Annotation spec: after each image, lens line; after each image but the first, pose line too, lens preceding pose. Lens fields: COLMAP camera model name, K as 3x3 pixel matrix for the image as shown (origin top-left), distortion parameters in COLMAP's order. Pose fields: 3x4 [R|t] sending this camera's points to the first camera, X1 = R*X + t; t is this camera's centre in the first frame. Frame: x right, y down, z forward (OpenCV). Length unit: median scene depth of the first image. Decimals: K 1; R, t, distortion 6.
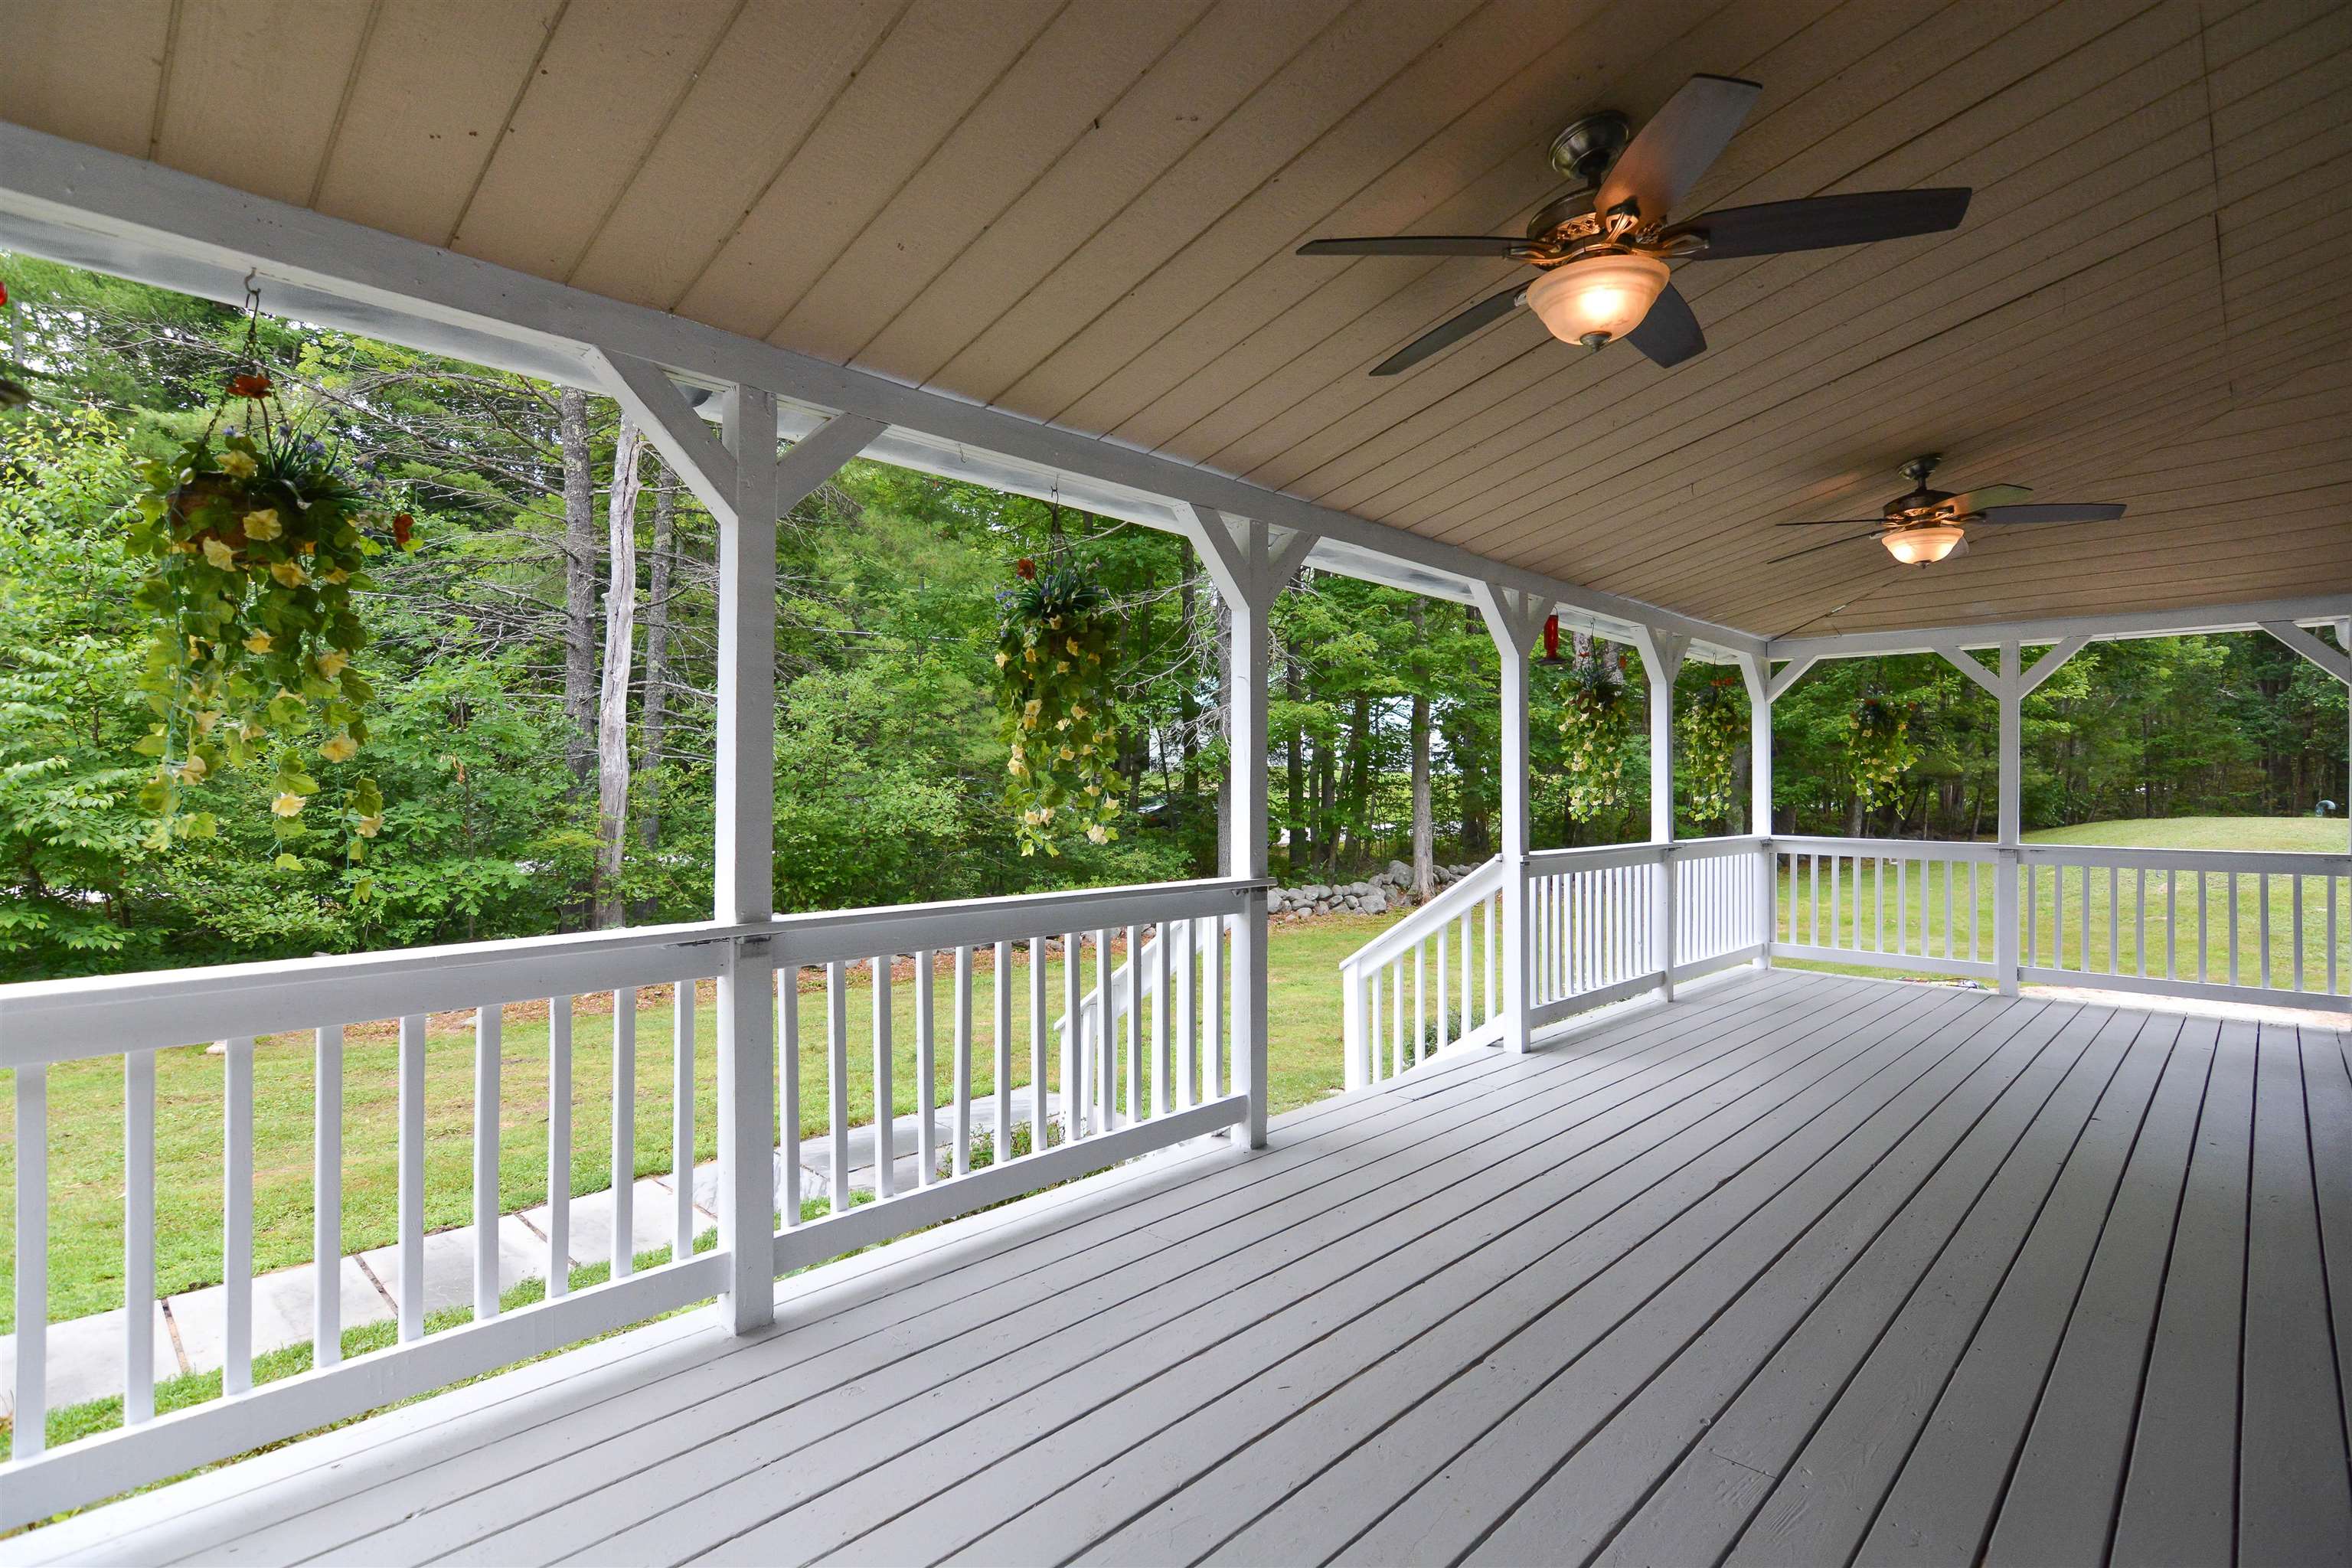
lens RADIAL K [[1122.0, 0, 1187.8], [0, 1122.0, 786.3], [0, 0, 1]] dist [0.016814, -0.010023]
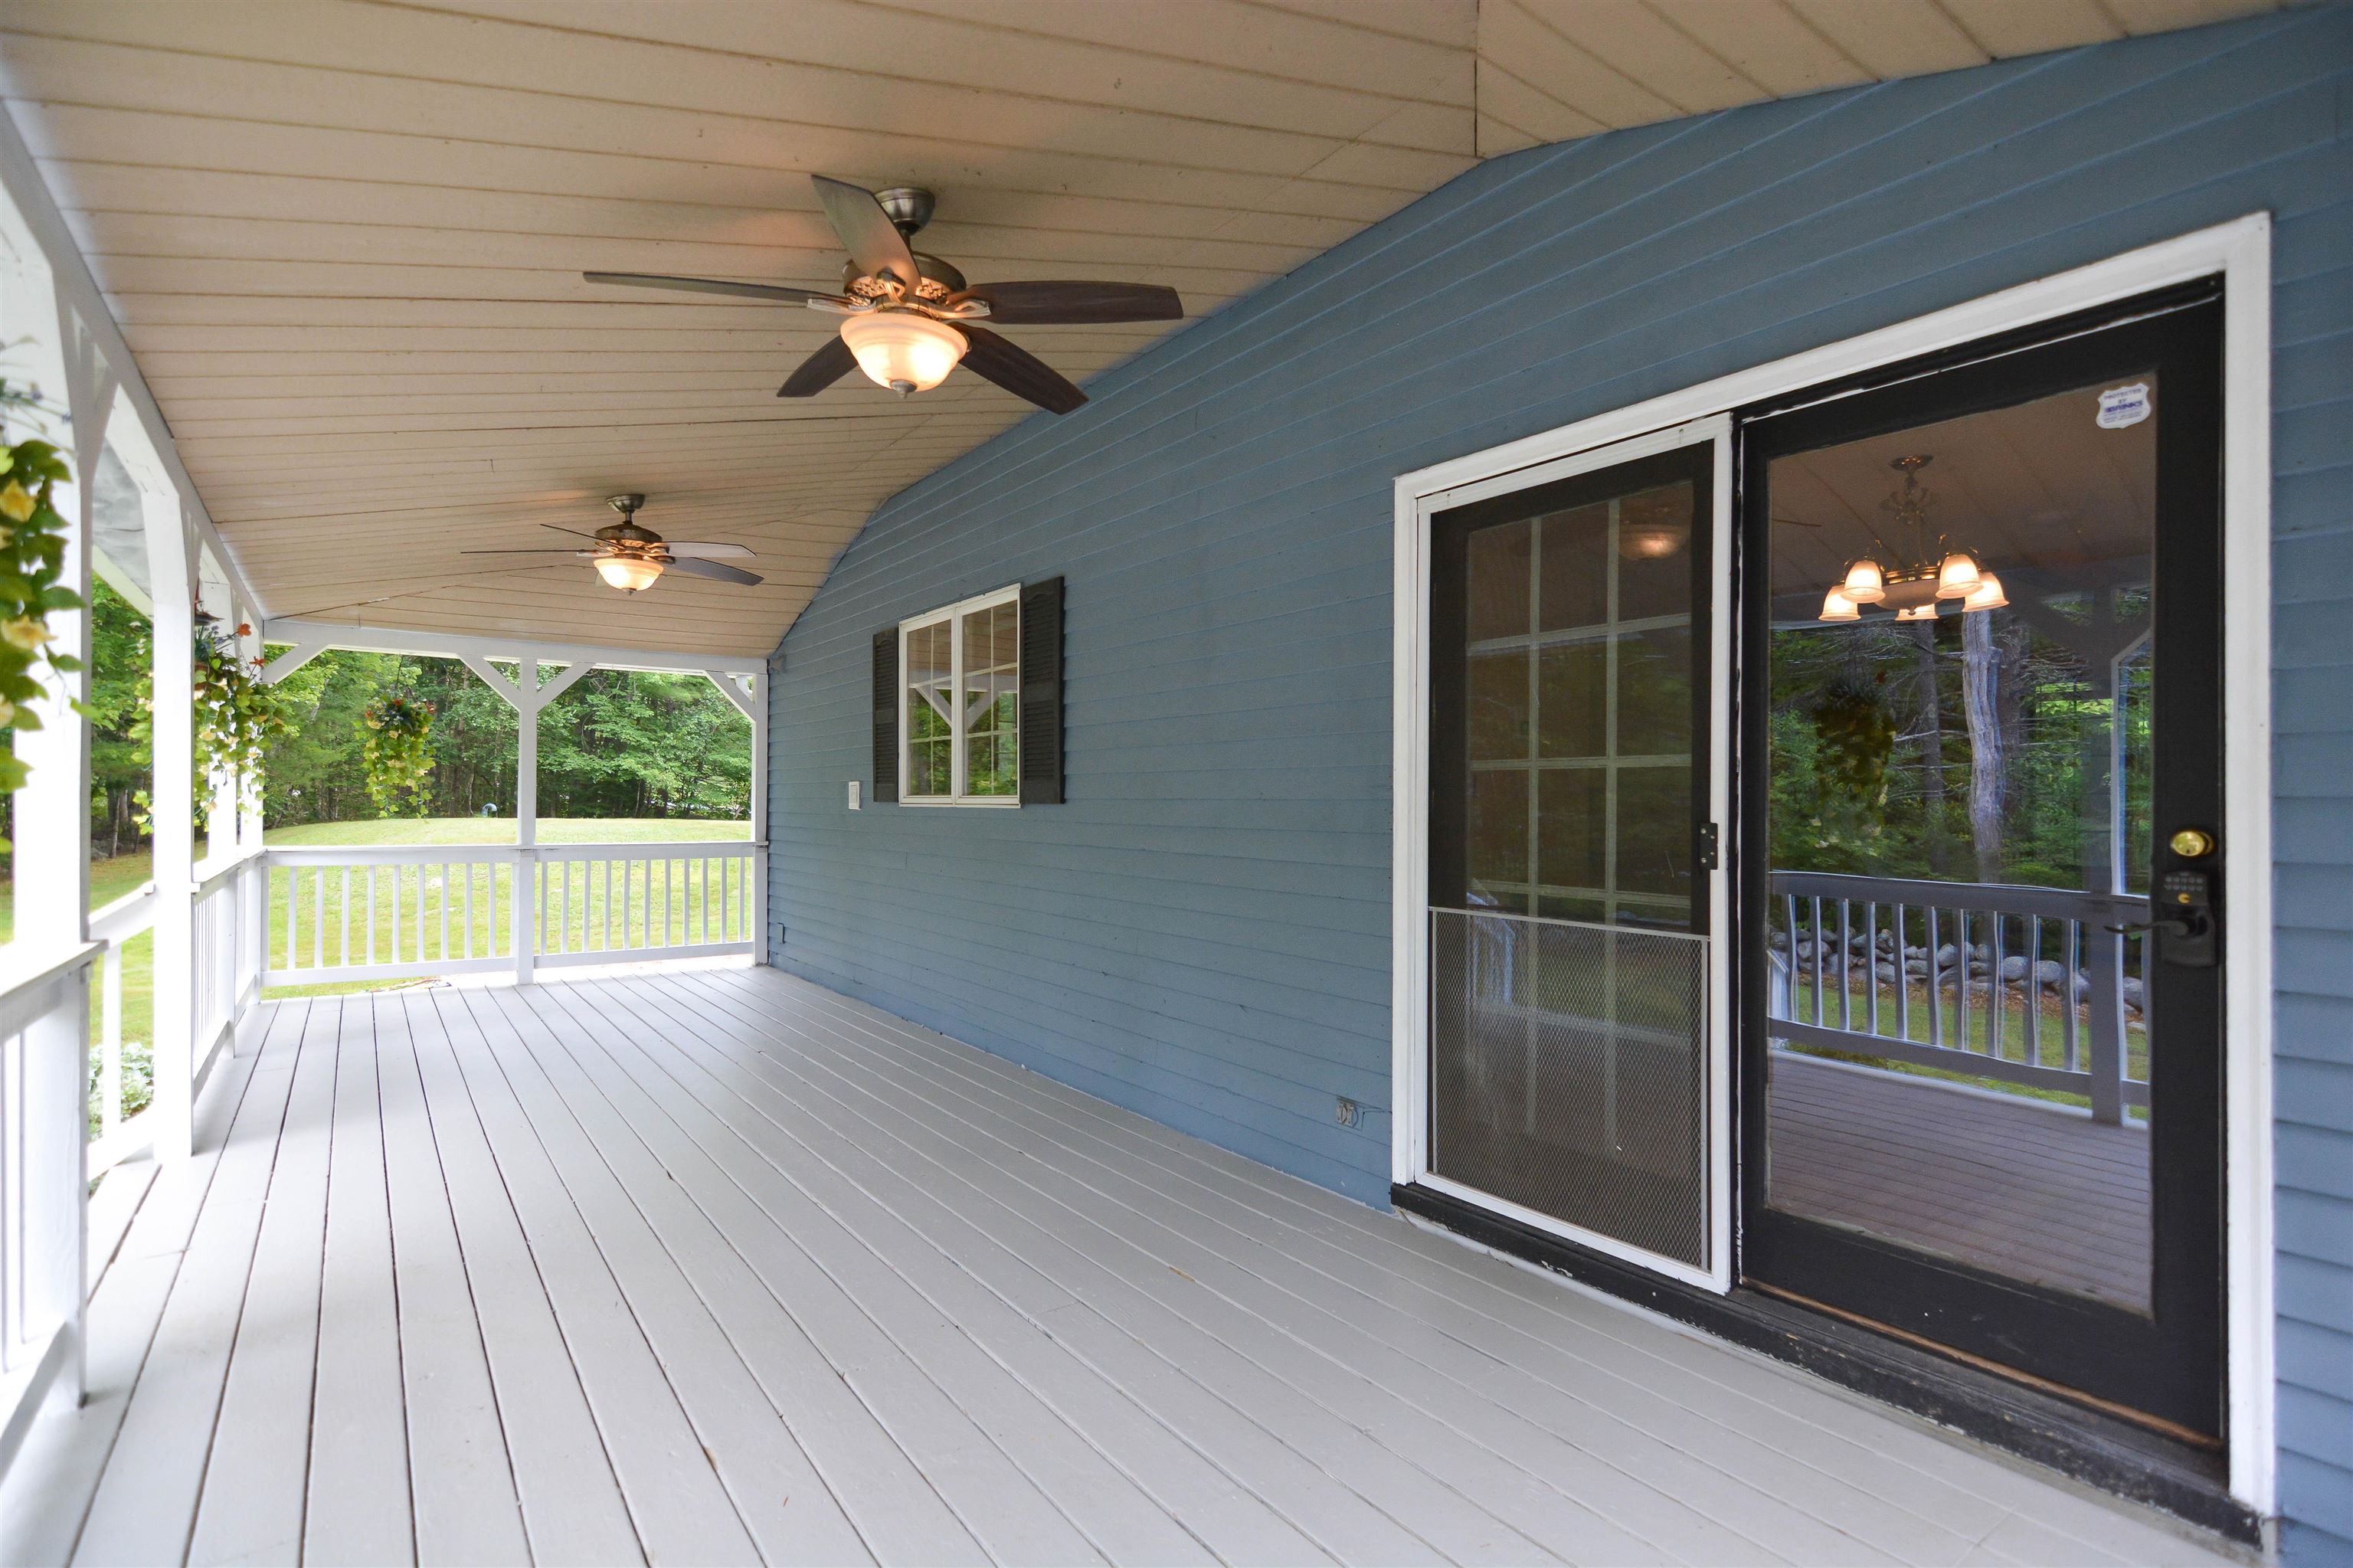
lens RADIAL K [[1122.5, 0, 1188.3], [0, 1122.5, 786.3], [0, 0, 1]] dist [0.016814, -0.010023]
pose [[0.167958, 0.011366, 0.985729, -0.248149], [-0.007741, 0.999918, -0.010211, 0.001348], [-0.985764, -0.005915, 0.168032, 0.196928]]
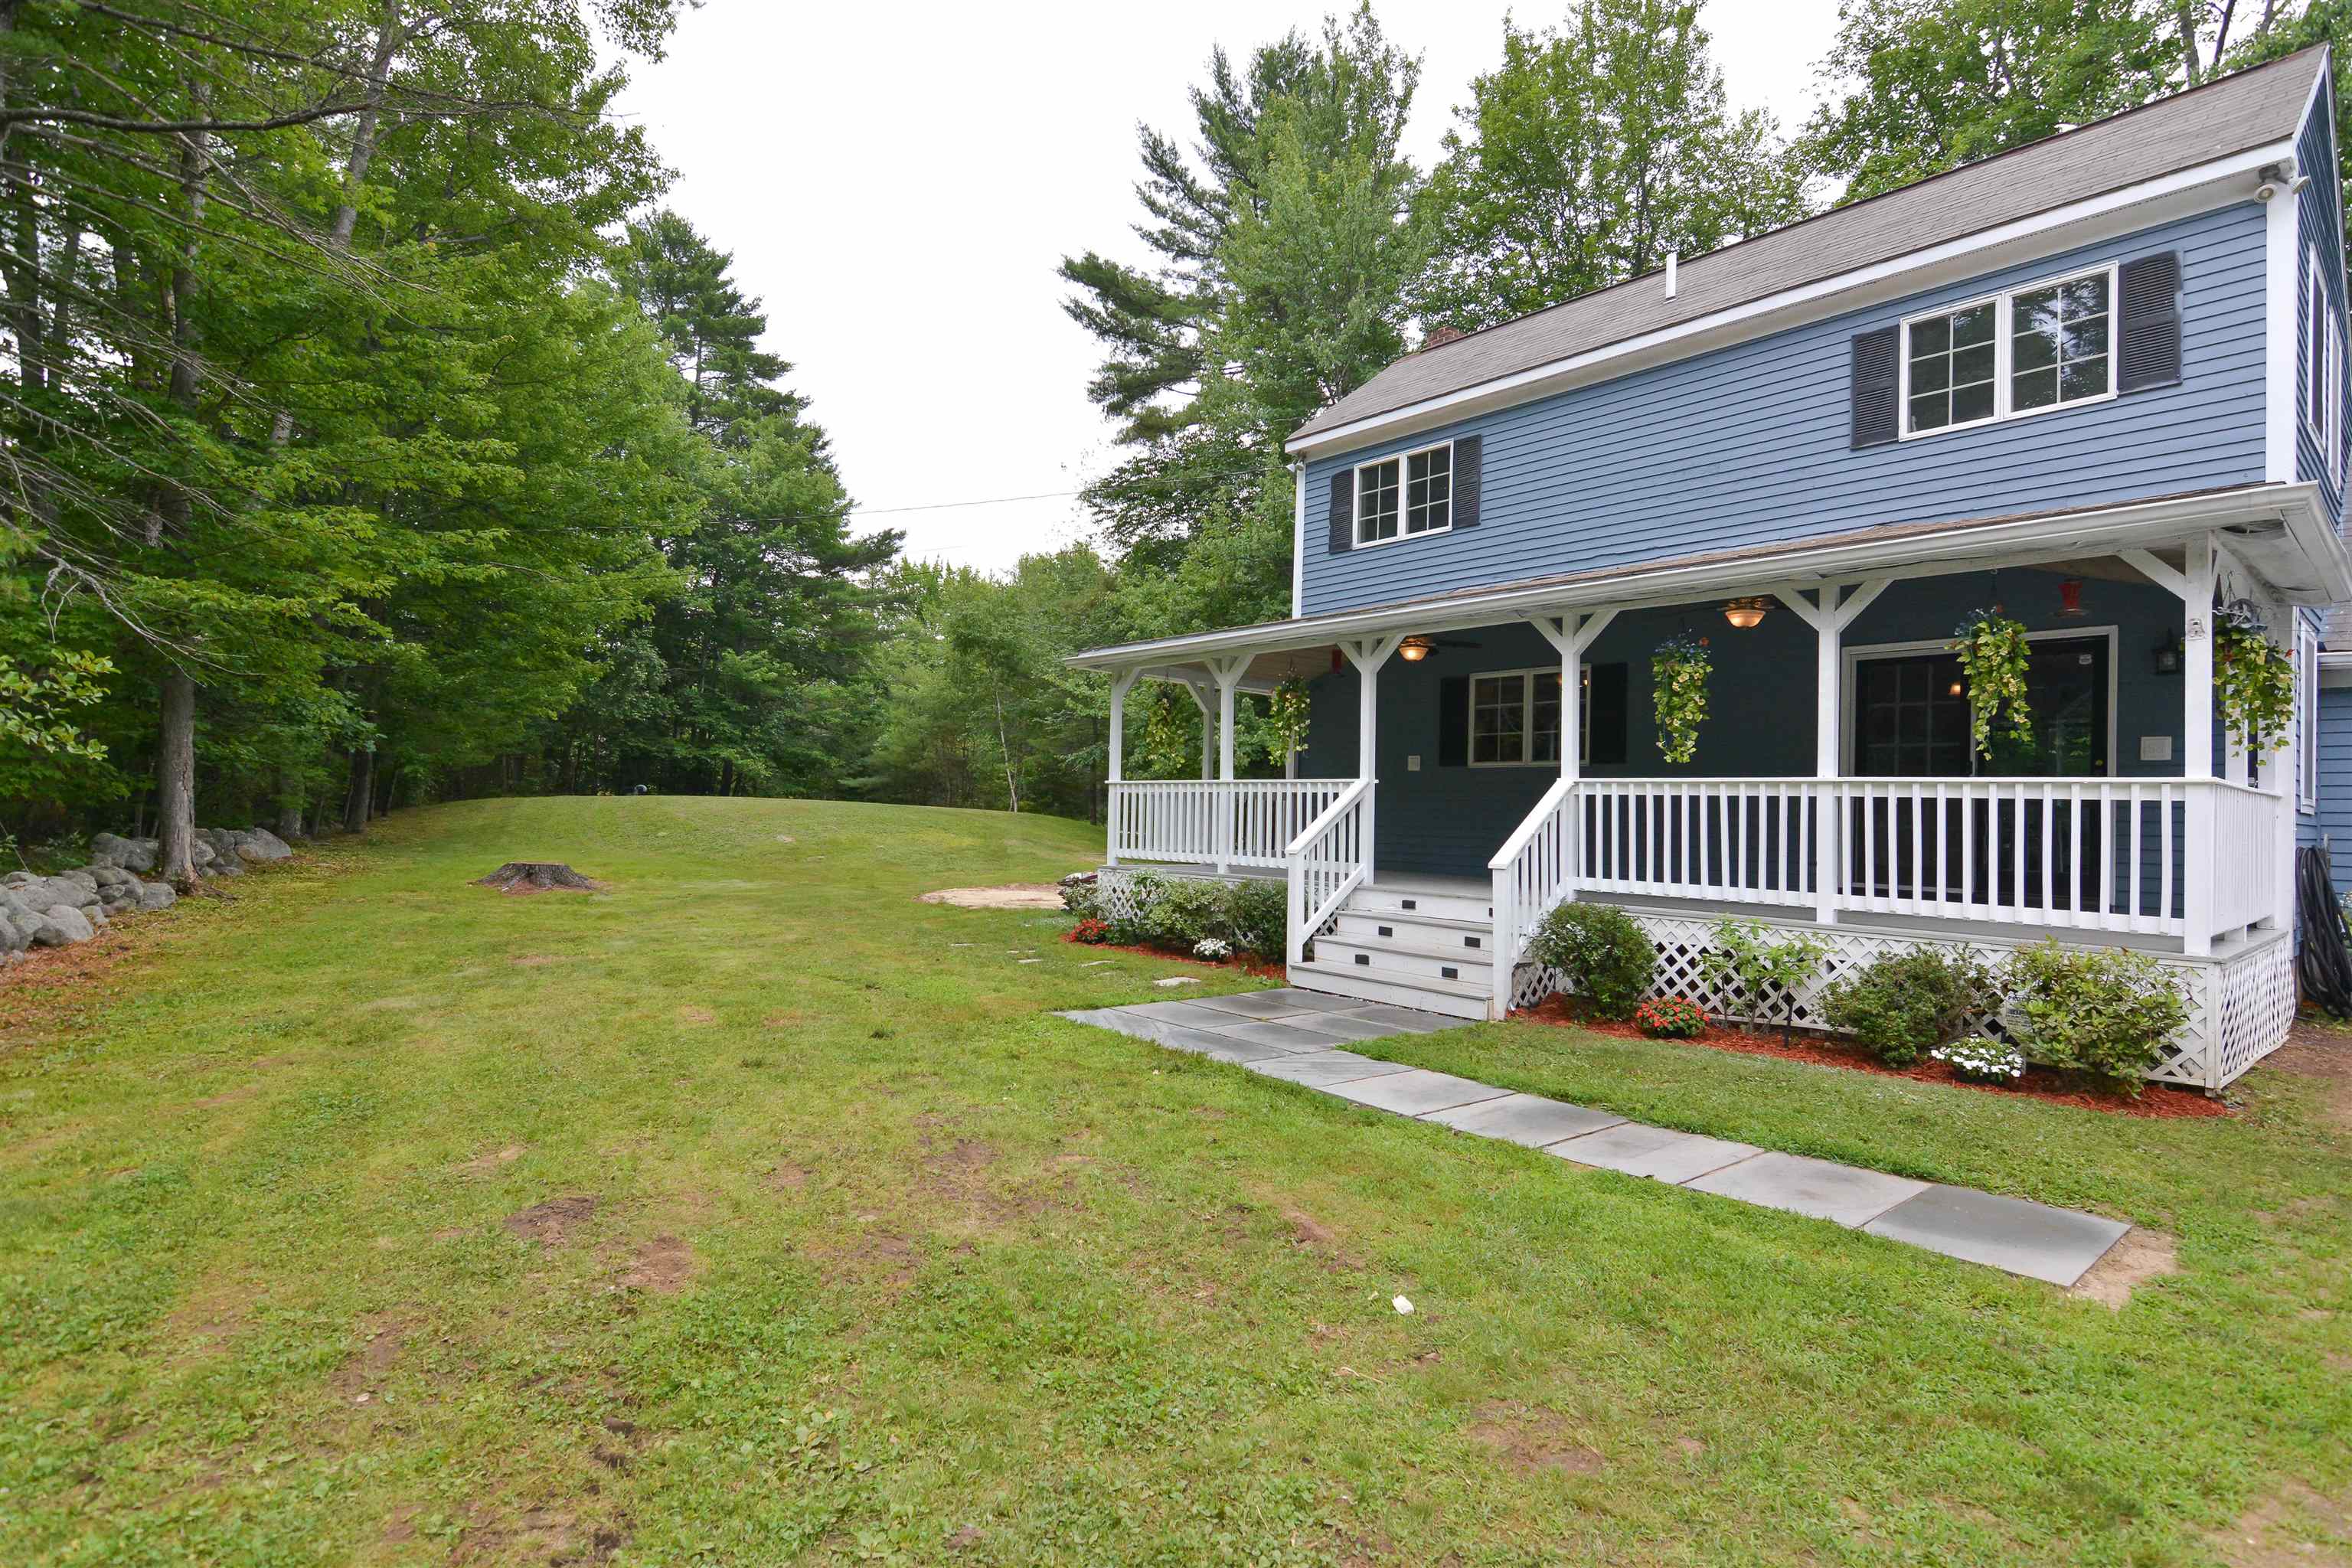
lens RADIAL K [[1122.0, 0, 1187.8], [0, 1122.0, 786.3], [0, 0, 1]] dist [0.016814, -0.010023]
pose [[0.076553, 0.014004, 0.996967, -1.283457], [-0.016474, 0.999783, -0.012778, 0.075996], [-0.996929, -0.015446, 0.076767, 0.930506]]
